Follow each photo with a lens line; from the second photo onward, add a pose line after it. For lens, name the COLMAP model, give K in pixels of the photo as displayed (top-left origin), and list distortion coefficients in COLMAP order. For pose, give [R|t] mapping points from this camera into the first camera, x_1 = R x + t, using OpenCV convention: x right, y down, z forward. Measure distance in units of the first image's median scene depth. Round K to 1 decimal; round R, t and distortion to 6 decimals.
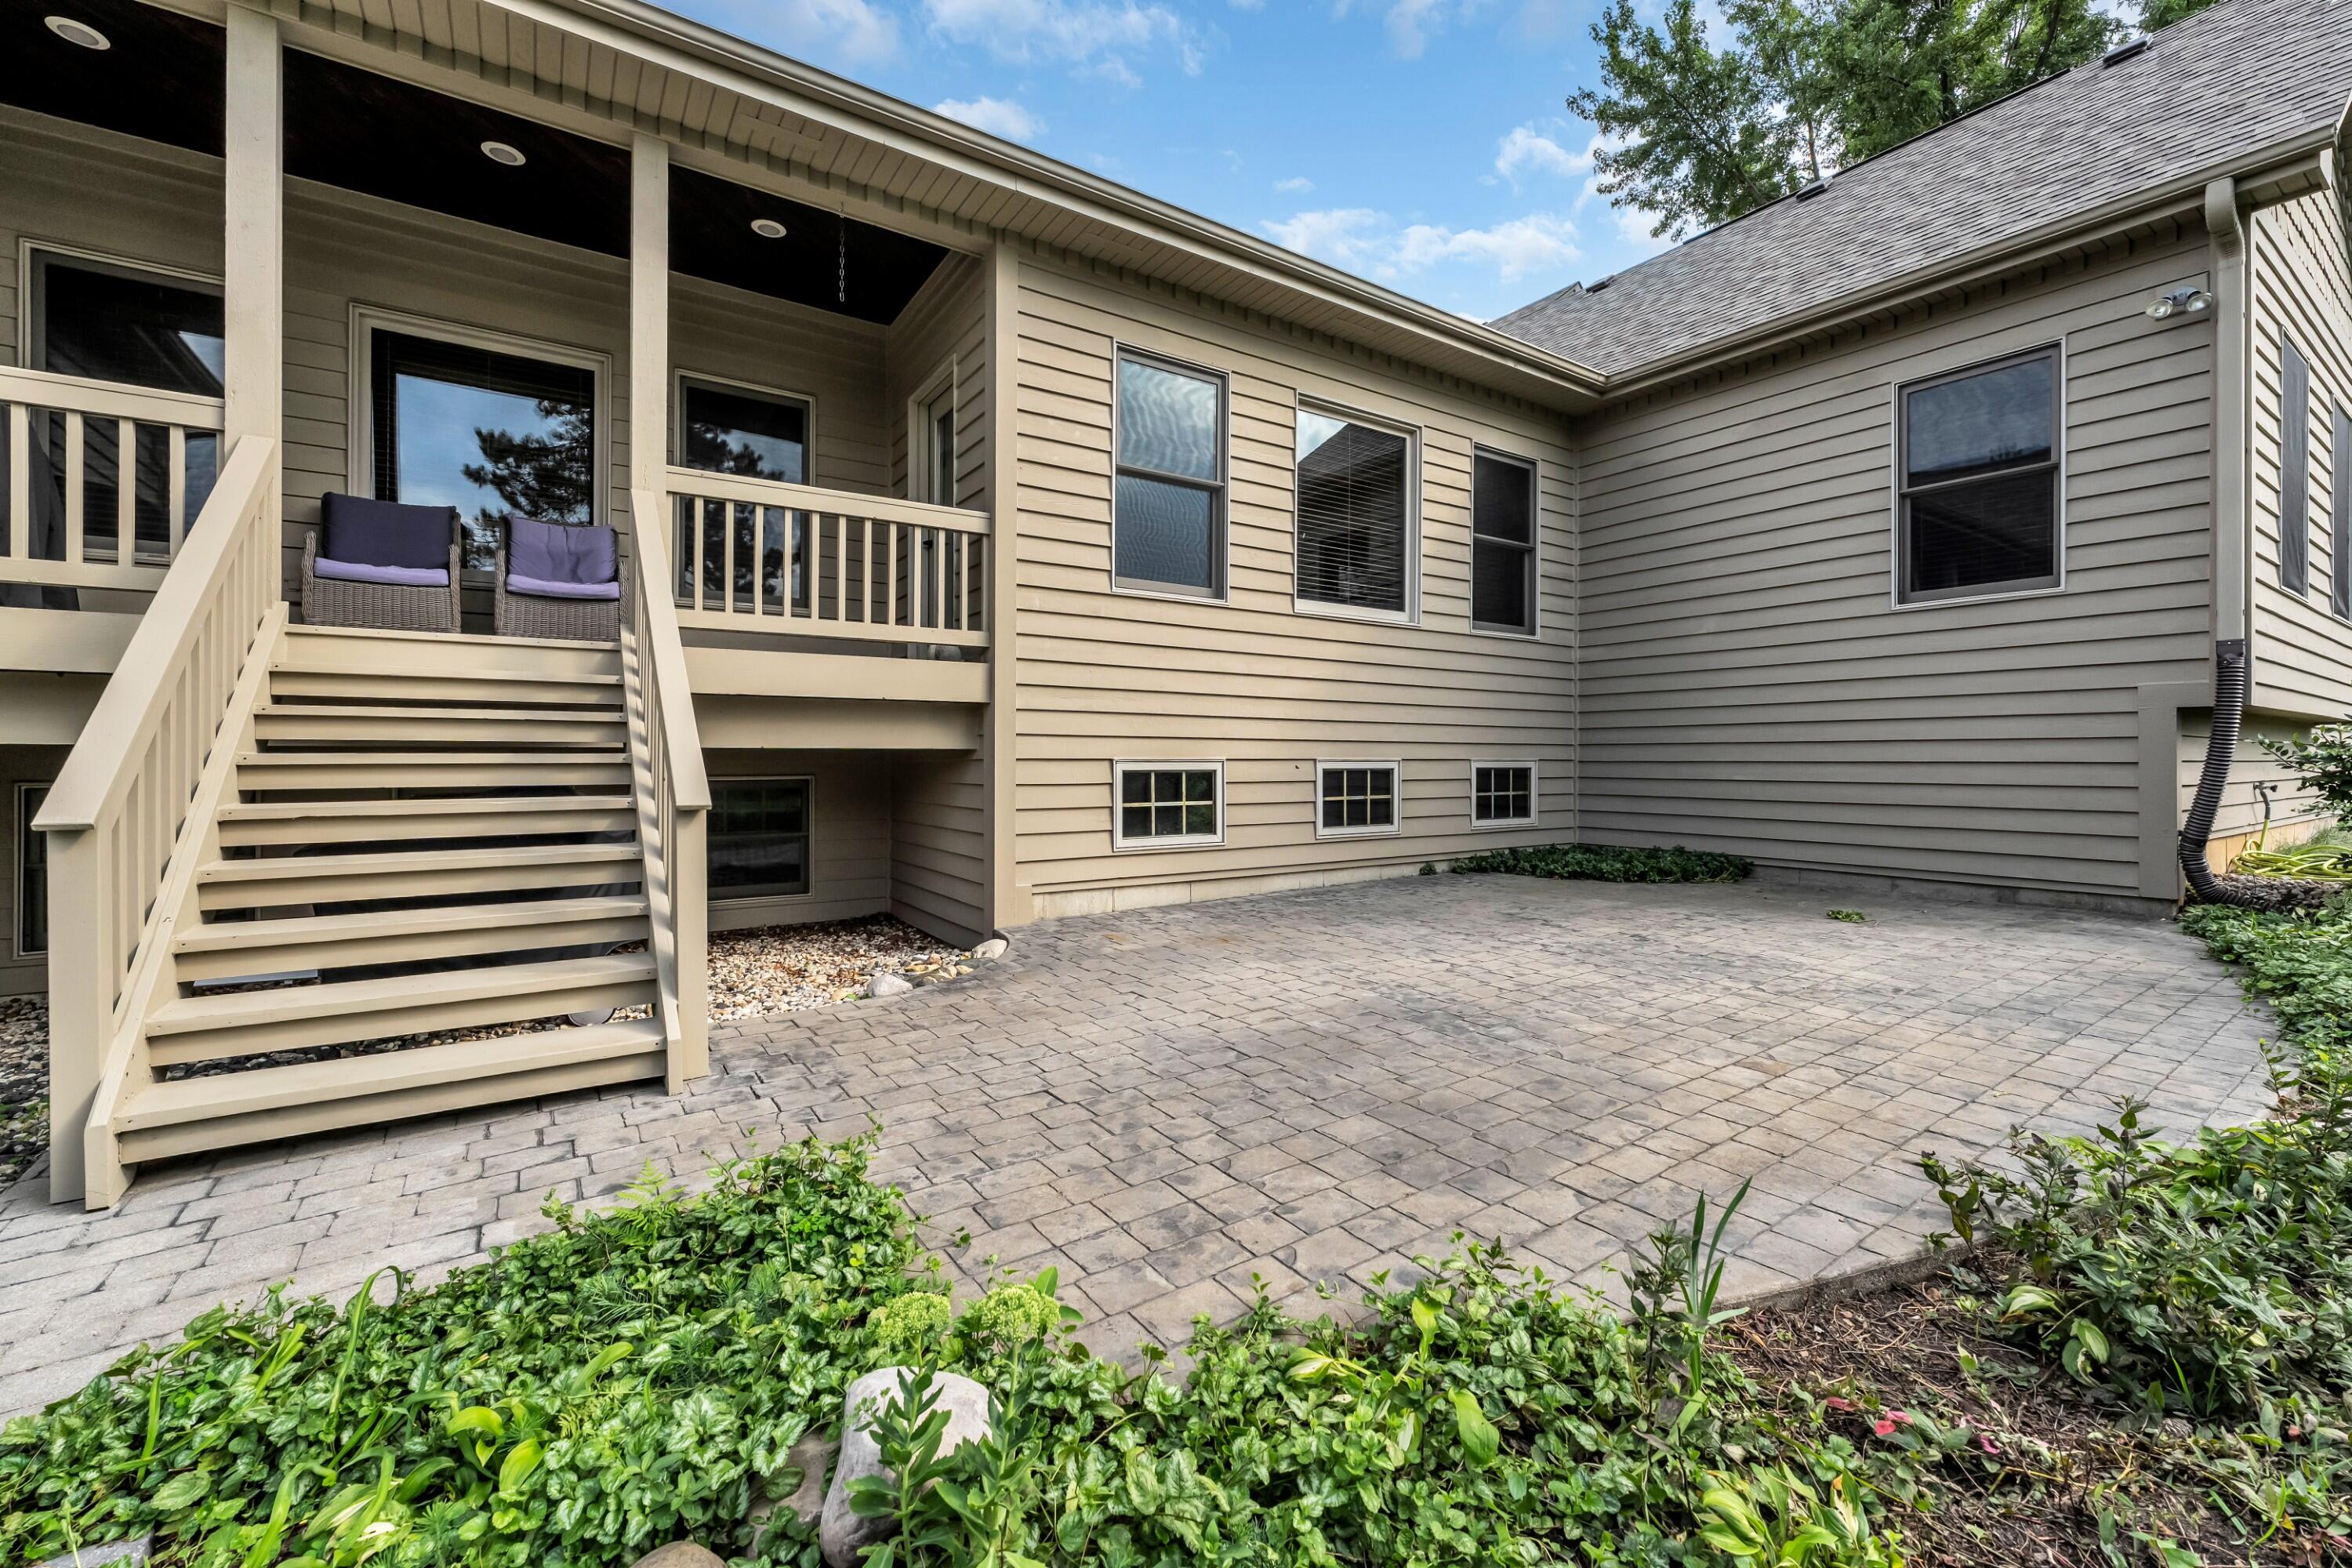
lens RADIAL K [[950.5, 0, 1176.0], [0, 950.5, 784.0], [0, 0, 1]] dist [-0.000503, 0.000028]
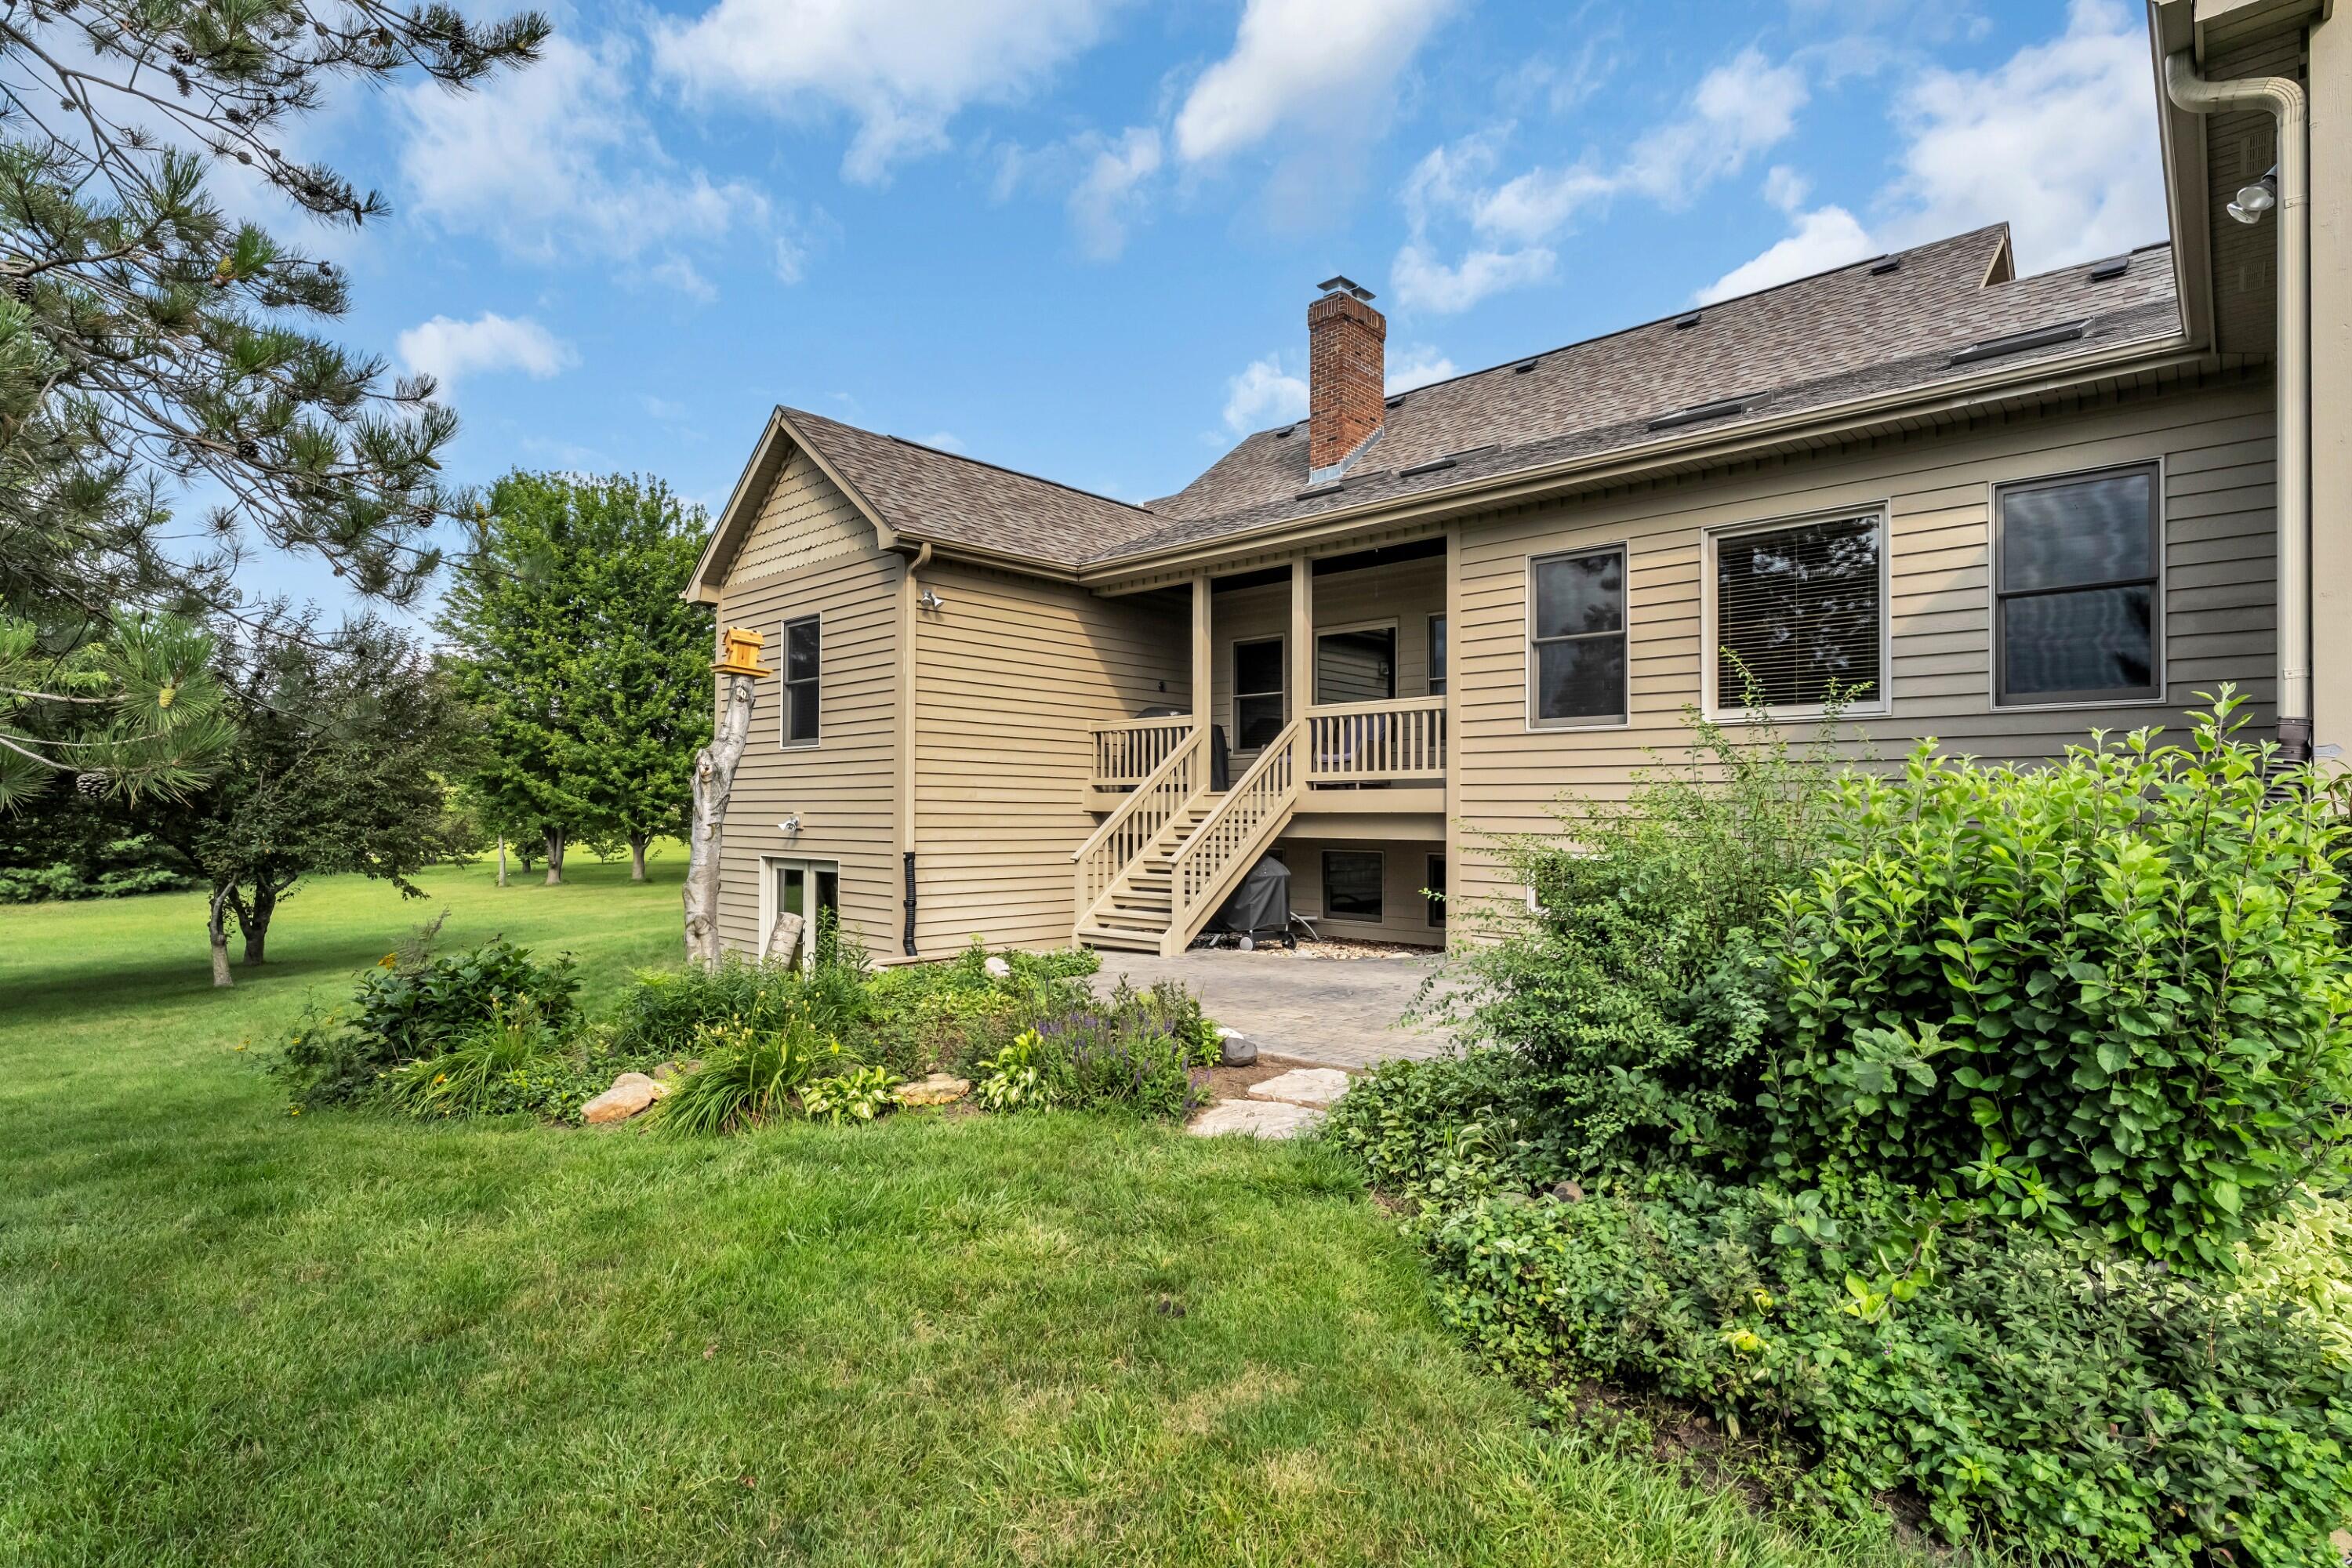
lens RADIAL K [[1149.9, 0, 1176.0], [0, 1149.9, 784.0], [0, 0, 1]] dist [0.000310, 0.000031]
pose [[0.233151, -0.012767, -0.972357, 1.626096], [-0.014484, 0.999757, -0.016600, -0.094388], [0.972333, 0.017954, 0.232910, 0.097790]]
